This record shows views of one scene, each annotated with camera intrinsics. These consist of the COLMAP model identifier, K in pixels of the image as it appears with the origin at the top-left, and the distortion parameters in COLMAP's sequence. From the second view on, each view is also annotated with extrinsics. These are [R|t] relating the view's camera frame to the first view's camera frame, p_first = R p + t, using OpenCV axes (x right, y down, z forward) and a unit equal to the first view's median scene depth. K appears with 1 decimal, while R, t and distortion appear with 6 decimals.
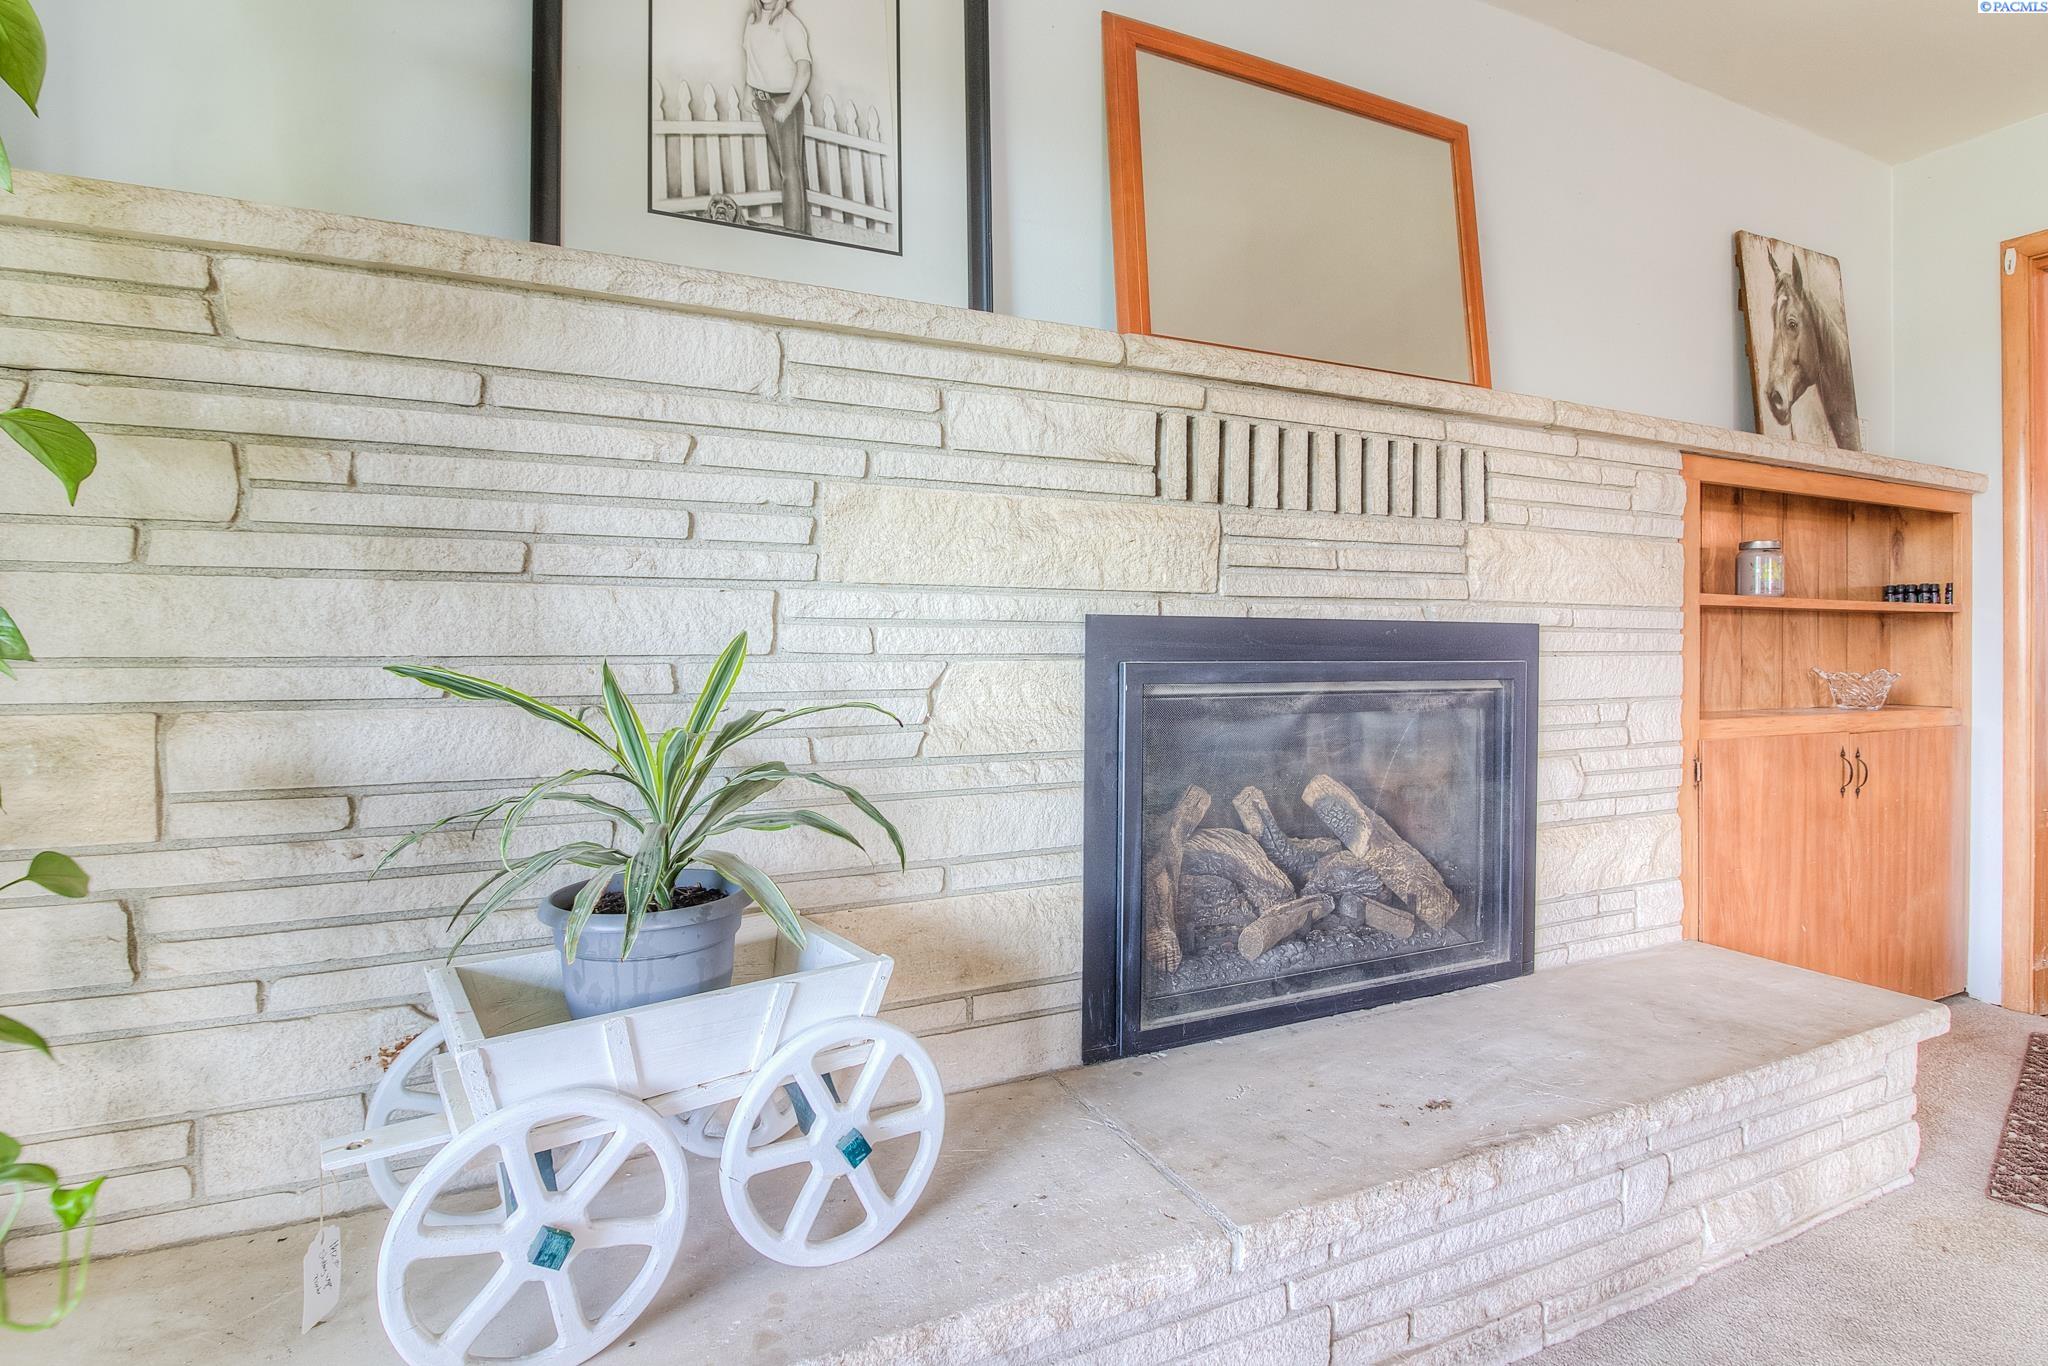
lens RADIAL K [[980.7, 0, 1026.9], [0, 980.7, 644.5], [0, 0, 1]] dist [-0.000097, -0.011994]
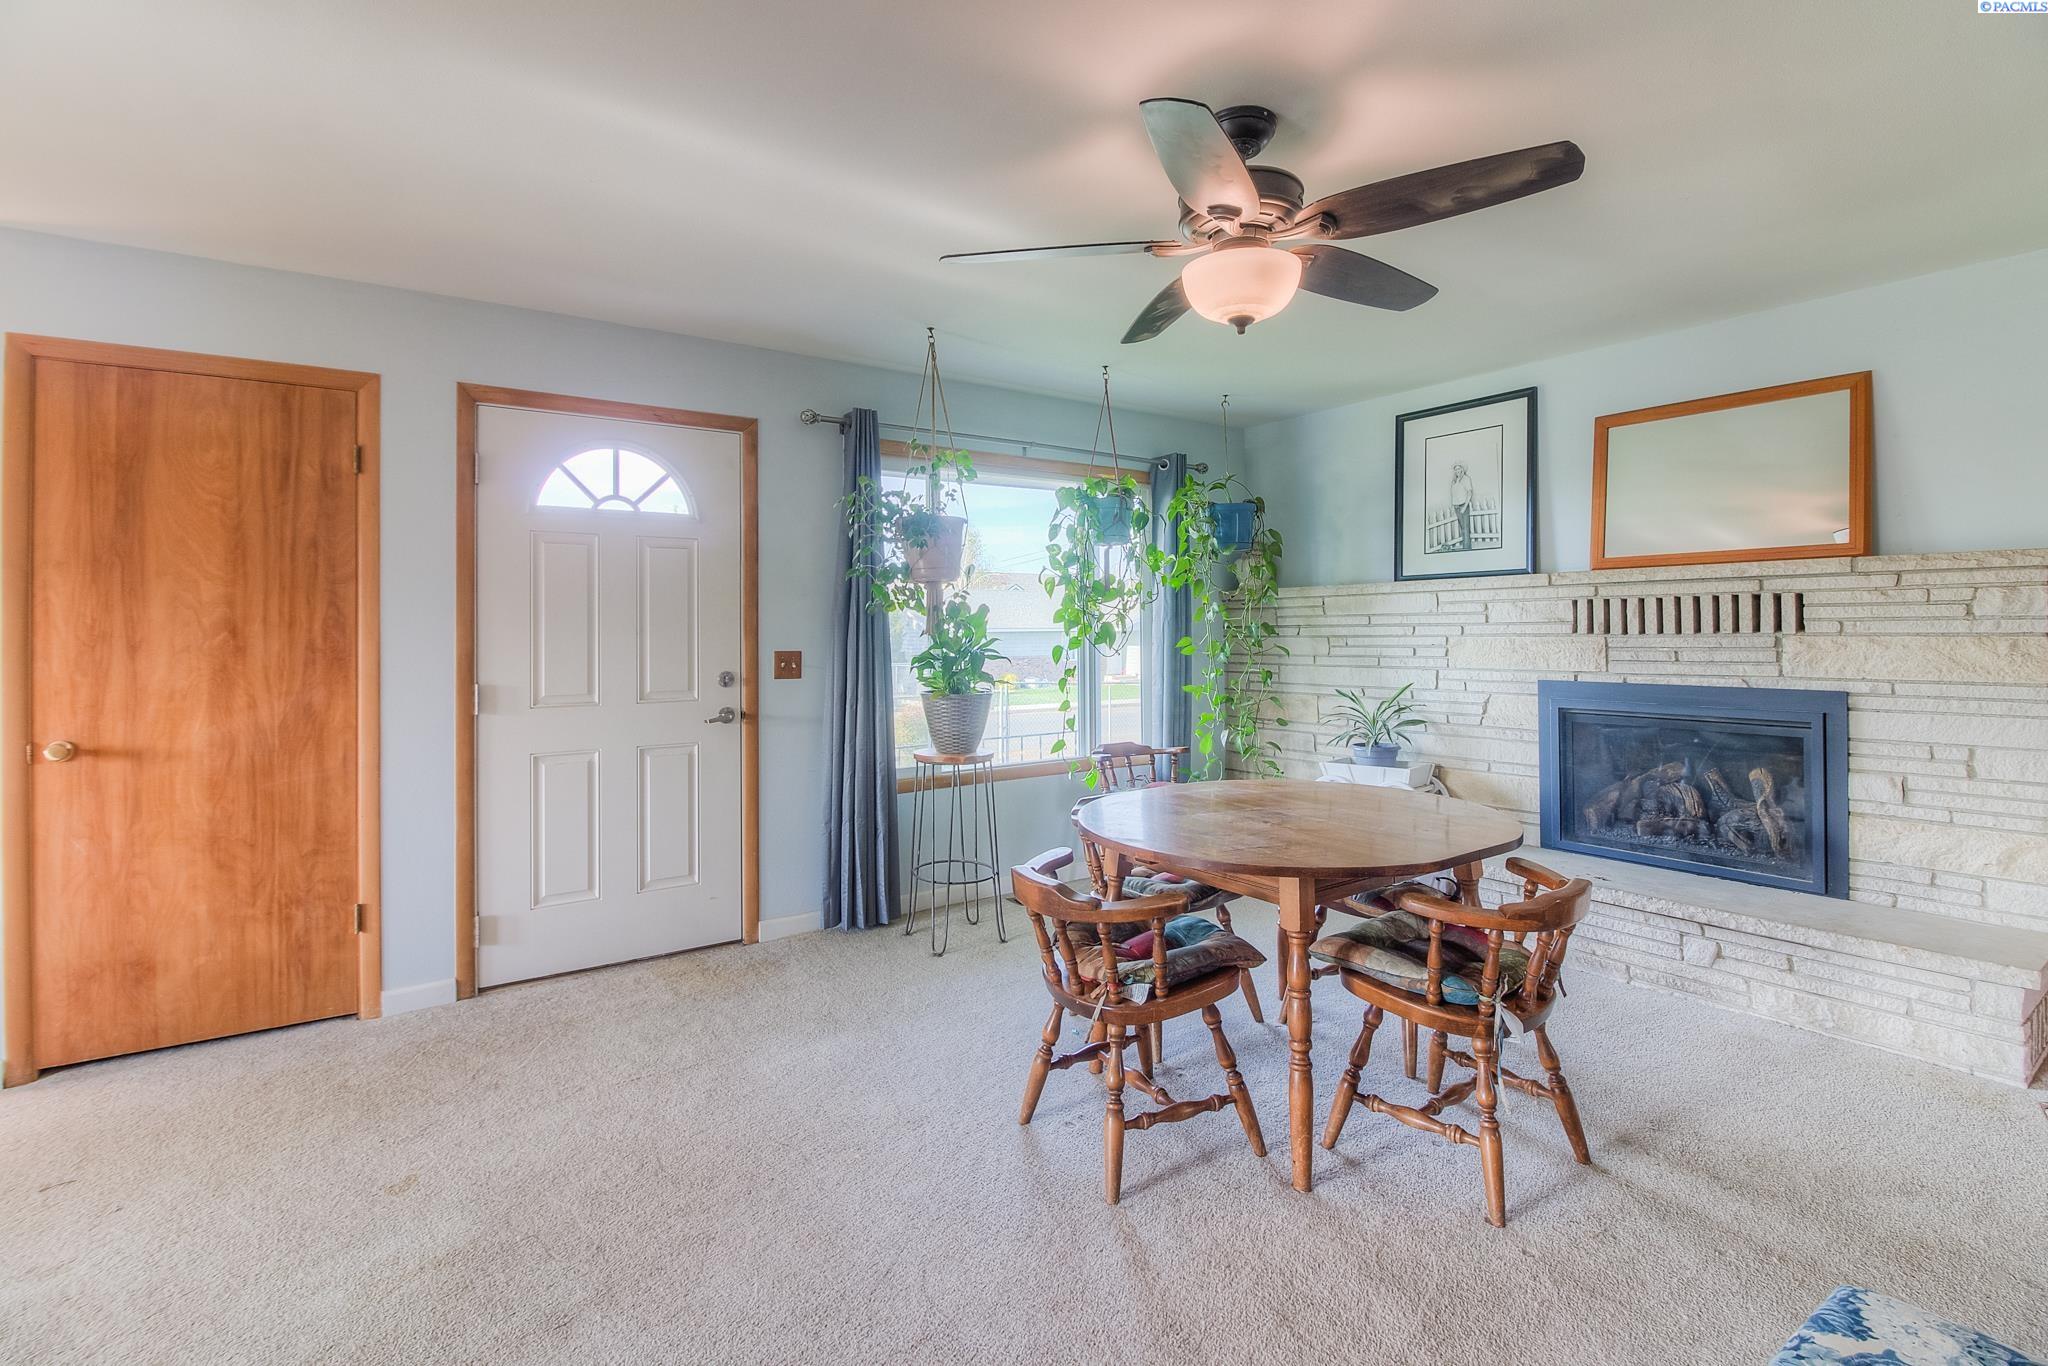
lens RADIAL K [[959.0, 0, 1027.2], [0, 959.0, 616.5], [0, 0, 1]] dist [-0.001312, -0.012087]
pose [[0.185091, -0.019693, -0.982524, 2.402034], [0.007260, 0.999799, -0.018672, -0.166894], [0.982695, -0.003678, 0.185197, -0.876155]]
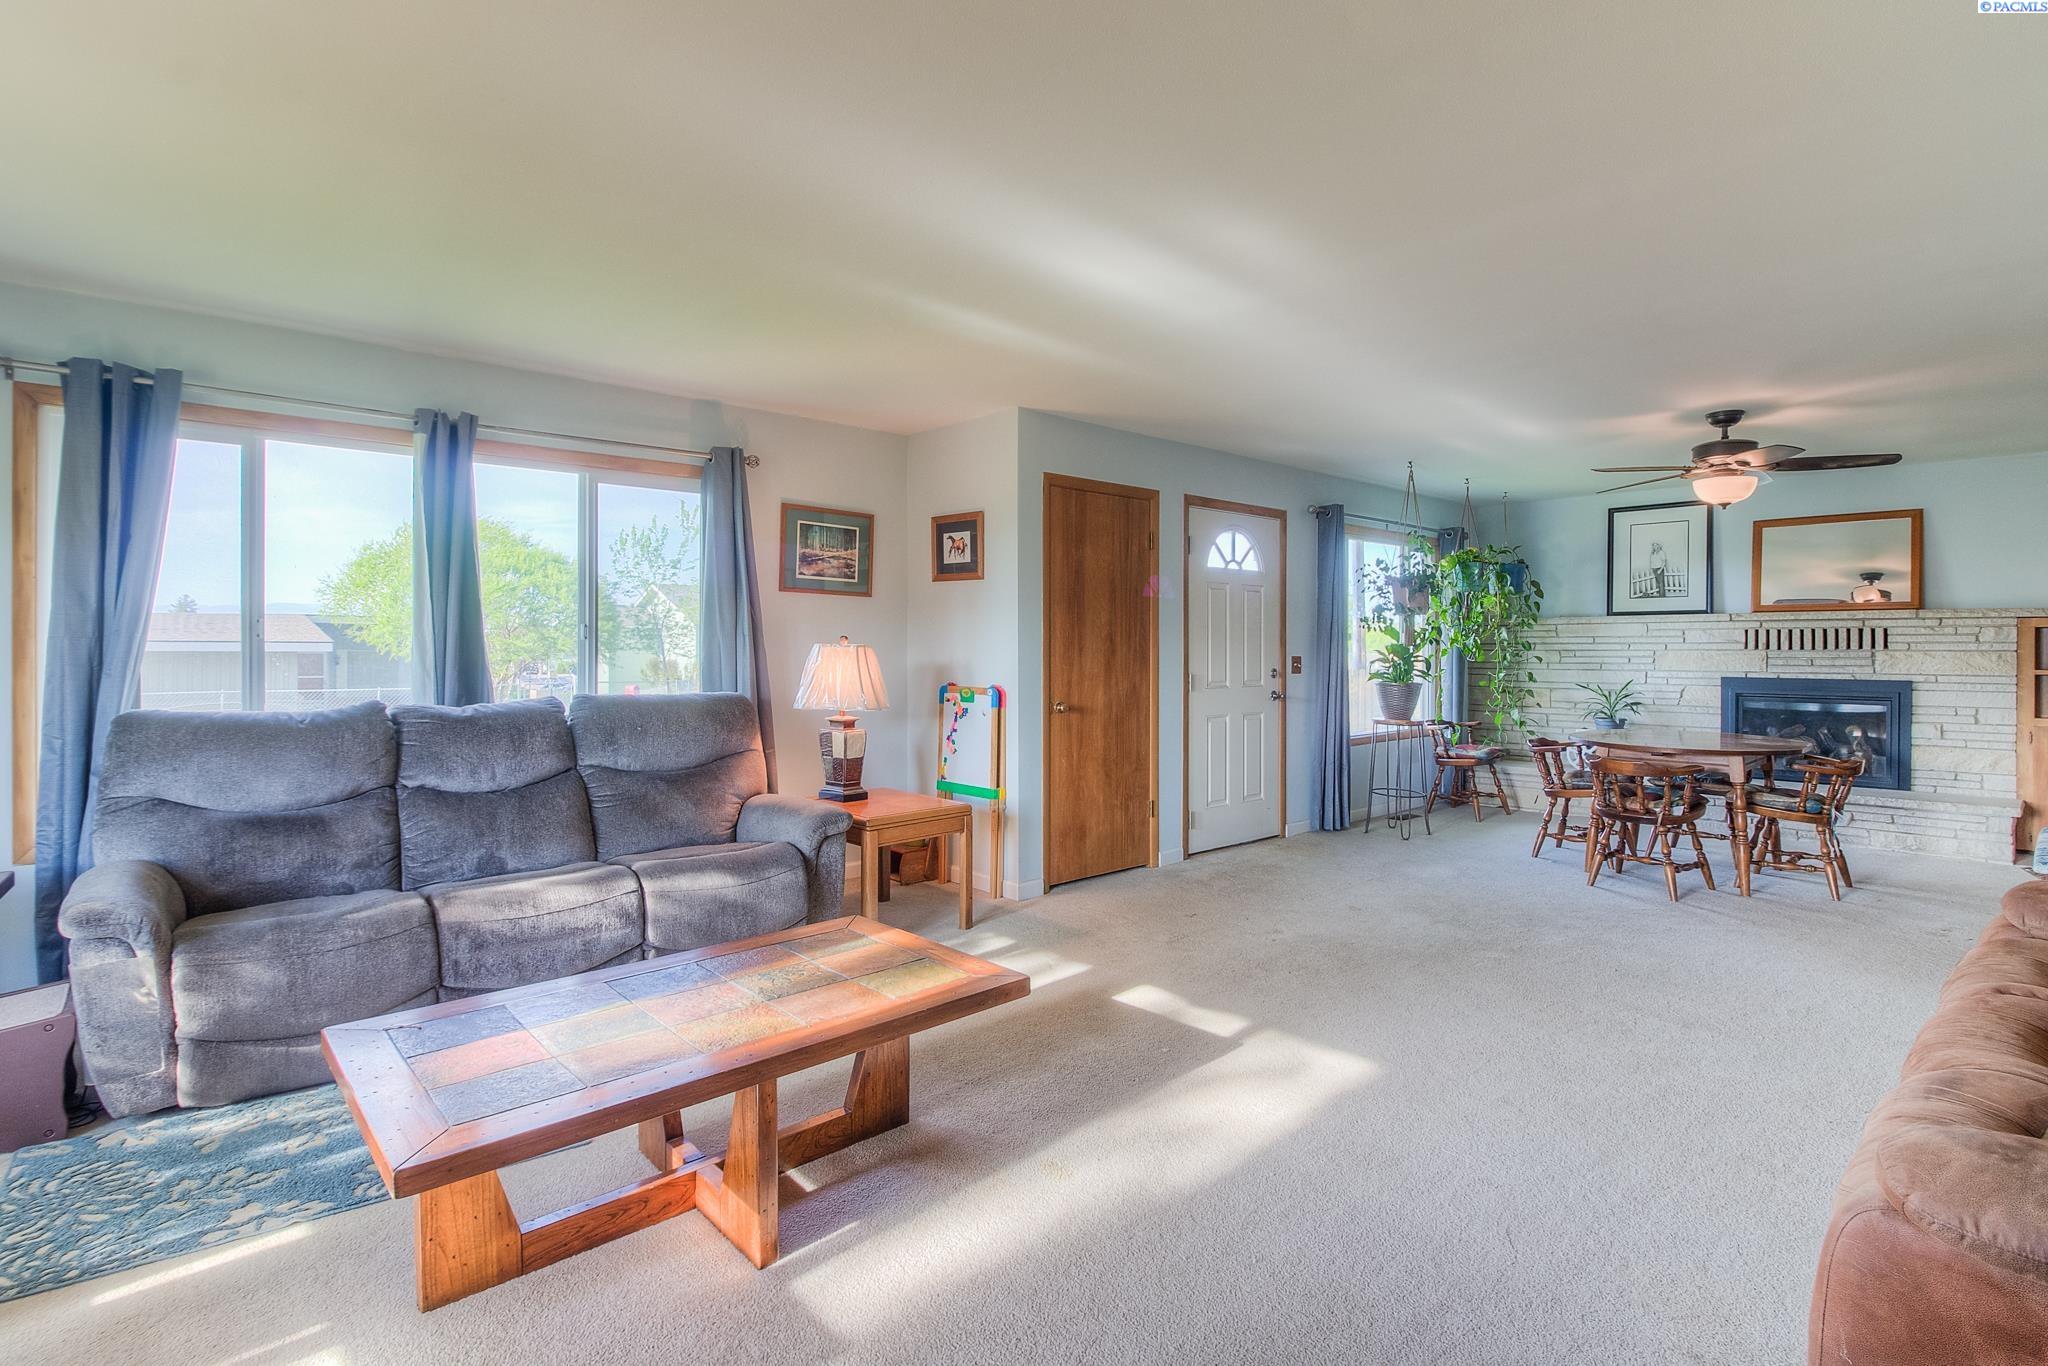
lens RADIAL K [[998.0, 0, 1008.1], [0, 998.0, 644.5], [0, 0, 1]] dist [-0.002593, -0.012181]
pose [[0.298984, -0.004754, -0.954246, 3.472515], [-0.000949, 0.999986, -0.005279, -0.153134], [0.954258, 0.002484, 0.298975, -3.536527]]
